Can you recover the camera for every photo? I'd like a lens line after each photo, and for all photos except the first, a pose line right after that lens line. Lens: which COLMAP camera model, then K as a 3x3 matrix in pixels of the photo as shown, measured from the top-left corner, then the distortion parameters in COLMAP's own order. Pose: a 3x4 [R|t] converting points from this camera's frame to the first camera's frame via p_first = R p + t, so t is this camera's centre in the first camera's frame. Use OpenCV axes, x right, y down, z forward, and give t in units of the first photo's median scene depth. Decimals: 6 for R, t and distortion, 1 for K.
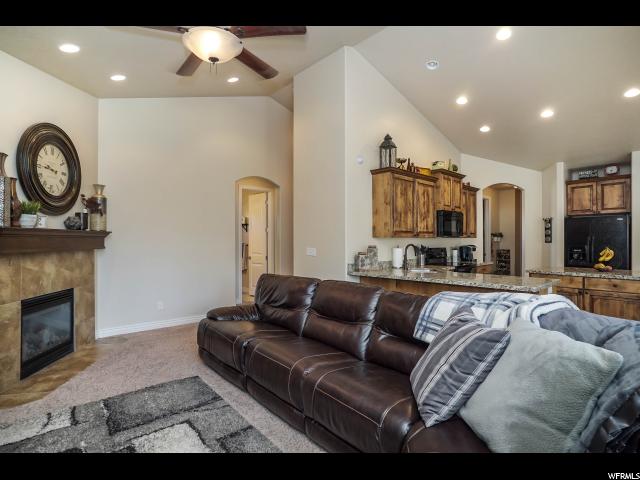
lens RADIAL K [[333.9, 0, 320.0], [0, 333.9, 240.0], [0, 0, 1]] dist [-0.077802, 0.042446]
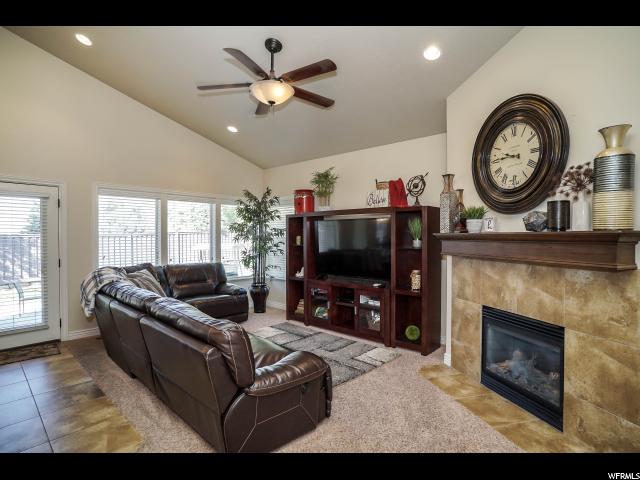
lens RADIAL K [[333.9, 0, 320.0], [0, 333.9, 240.0], [0, 0, 1]] dist [-0.077802, 0.042446]
pose [[-0.994290, -0.001308, -0.106705, -0.183069], [-0.002427, 0.999943, 0.010362, -0.013324], [0.106685, 0.010562, -0.994237, 1.123823]]
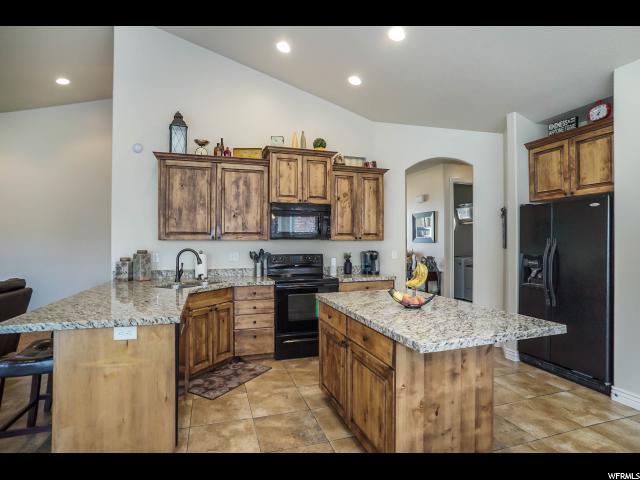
lens RADIAL K [[333.9, 0, 320.0], [0, 333.9, 240.0], [0, 0, 1]] dist [-0.077802, 0.042446]
pose [[0.920103, -0.000292, -0.391676, 0.767711], [-0.001750, 0.999987, -0.004855, -0.004721], [0.391672, 0.005153, 0.920091, 0.370695]]
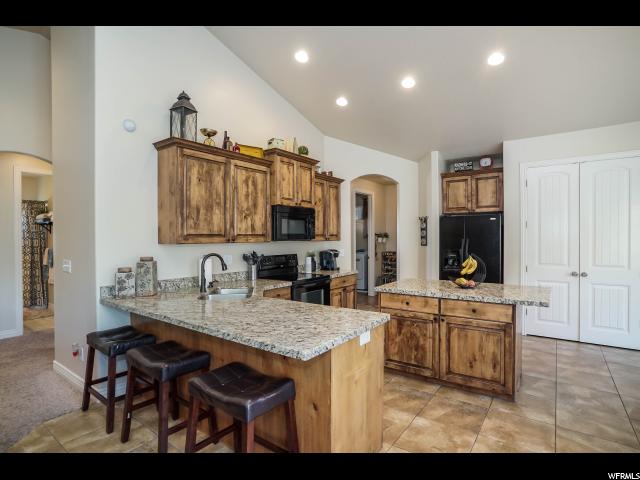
lens RADIAL K [[333.9, 0, 320.0], [0, 333.9, 240.0], [0, 0, 1]] dist [-0.077802, 0.042446]
pose [[0.975750, -0.005357, 0.218822, 0.303979], [0.003653, 0.999960, 0.008190, -0.018176], [-0.218857, -0.007193, 0.975730, 0.259508]]
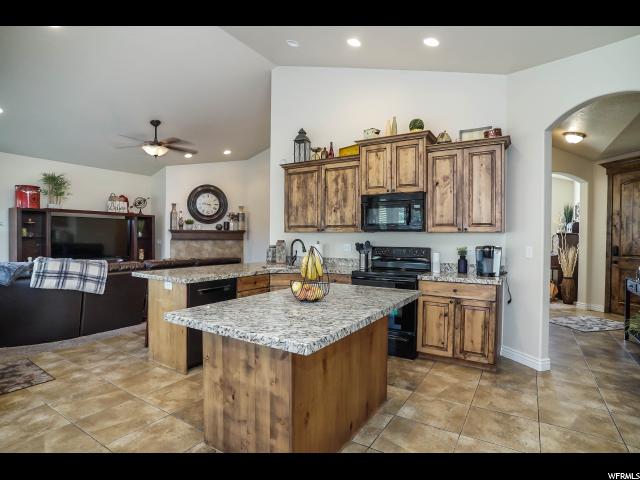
lens RADIAL K [[333.9, 0, 320.0], [0, 333.9, 240.0], [0, 0, 1]] dist [-0.077802, 0.042446]
pose [[0.290231, 0.013310, -0.956864, 1.084831], [-0.009582, 0.999894, 0.011003, 0.003249], [0.956909, 0.005975, 0.290327, 0.701410]]
